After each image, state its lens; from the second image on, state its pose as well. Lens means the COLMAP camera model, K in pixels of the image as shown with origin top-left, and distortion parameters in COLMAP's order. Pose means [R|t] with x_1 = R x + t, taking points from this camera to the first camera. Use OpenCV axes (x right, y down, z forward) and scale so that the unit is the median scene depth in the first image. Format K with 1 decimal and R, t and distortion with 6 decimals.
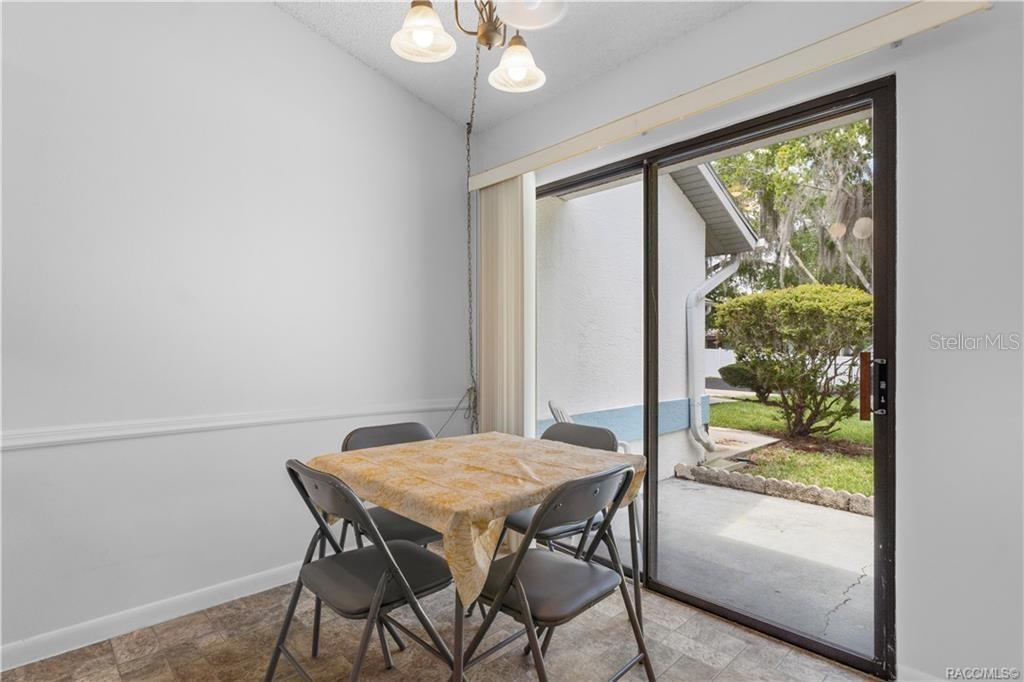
lens RADIAL K [[490.4, 0, 508.0], [0, 490.4, 346.2], [0, 0, 1]] dist [0.003003, -0.001914]
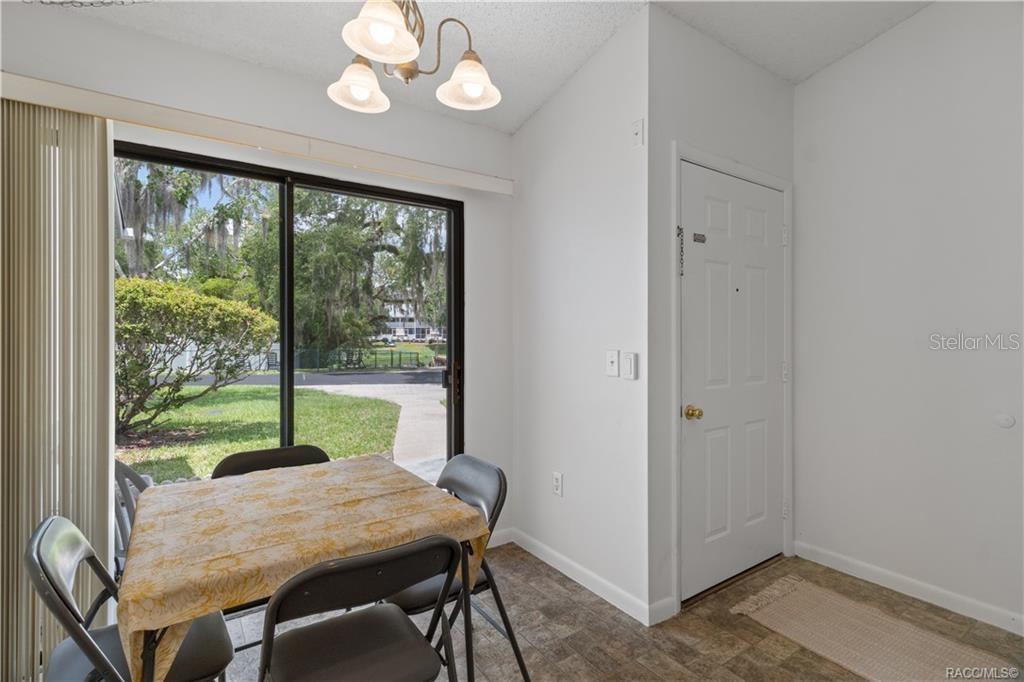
lens RADIAL K [[490.4, 0, 510.5], [0, 490.4, 337.2], [0, 0, 1]] dist [0.003003, -0.001914]
pose [[0.167291, -0.011087, 0.985845, -0.987556], [-0.005744, 0.999909, 0.012220, -0.089660], [-0.985891, -0.007706, 0.167212, 0.557996]]
